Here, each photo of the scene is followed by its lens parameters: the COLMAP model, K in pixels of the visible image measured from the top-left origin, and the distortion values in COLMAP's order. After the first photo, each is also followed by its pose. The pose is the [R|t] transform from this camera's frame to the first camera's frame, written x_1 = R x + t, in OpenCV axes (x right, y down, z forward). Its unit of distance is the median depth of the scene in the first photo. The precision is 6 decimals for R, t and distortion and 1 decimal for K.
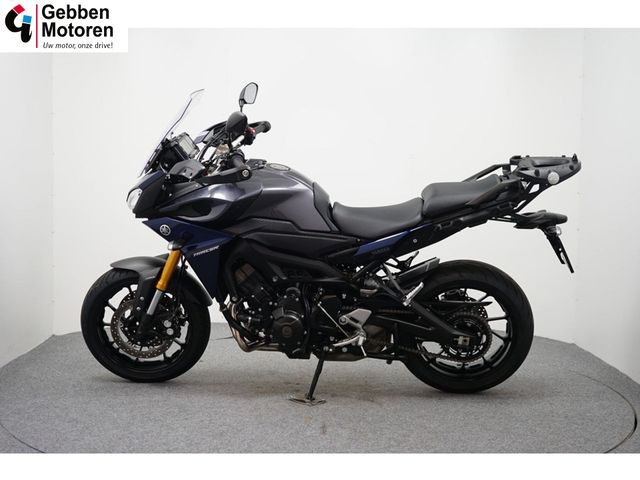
lens RADIAL K [[924.1, 0, 320.0], [0, 924.1, 240.0], [0, 0, 1]] dist [0.005126, 0.013270]
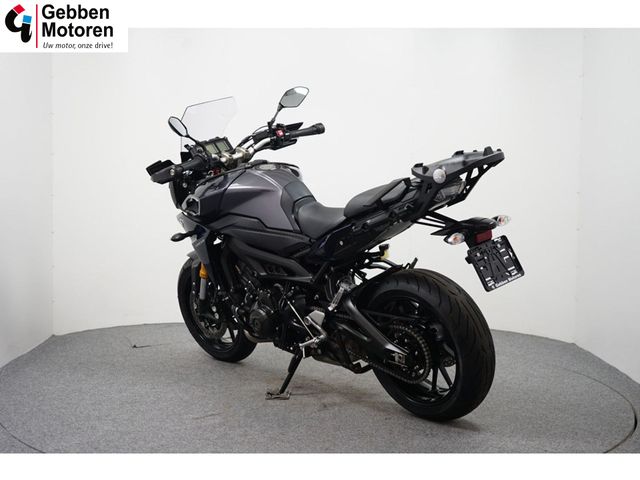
lens RADIAL K [[924.1, 0, 320.0], [0, 924.1, 240.0], [0, 0, 1]] dist [0.005126, 0.013270]
pose [[0.709100, 0.045199, -0.703658, 0.735116], [-0.058015, 0.998300, 0.005661, -0.006331], [0.702717, 0.036808, 0.710516, 0.299812]]
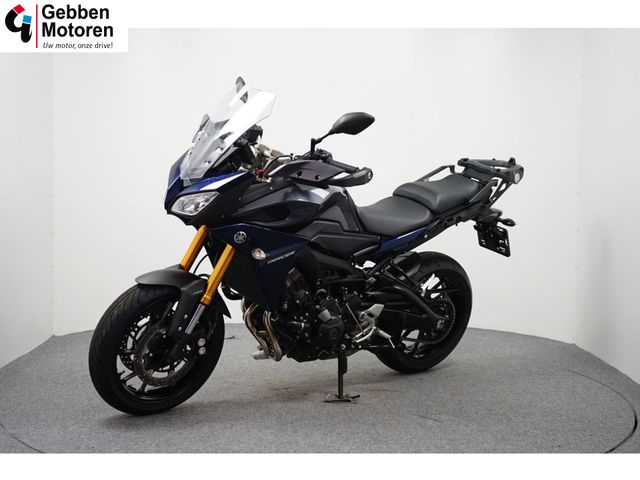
lens RADIAL K [[924.1, 0, 320.0], [0, 924.1, 240.0], [0, 0, 1]] dist [0.005126, 0.013270]
pose [[0.765792, -0.052682, 0.640927, -0.672286], [0.051809, 0.998453, 0.020167, -0.022106], [-0.640999, 0.017762, 0.767337, 0.237839]]
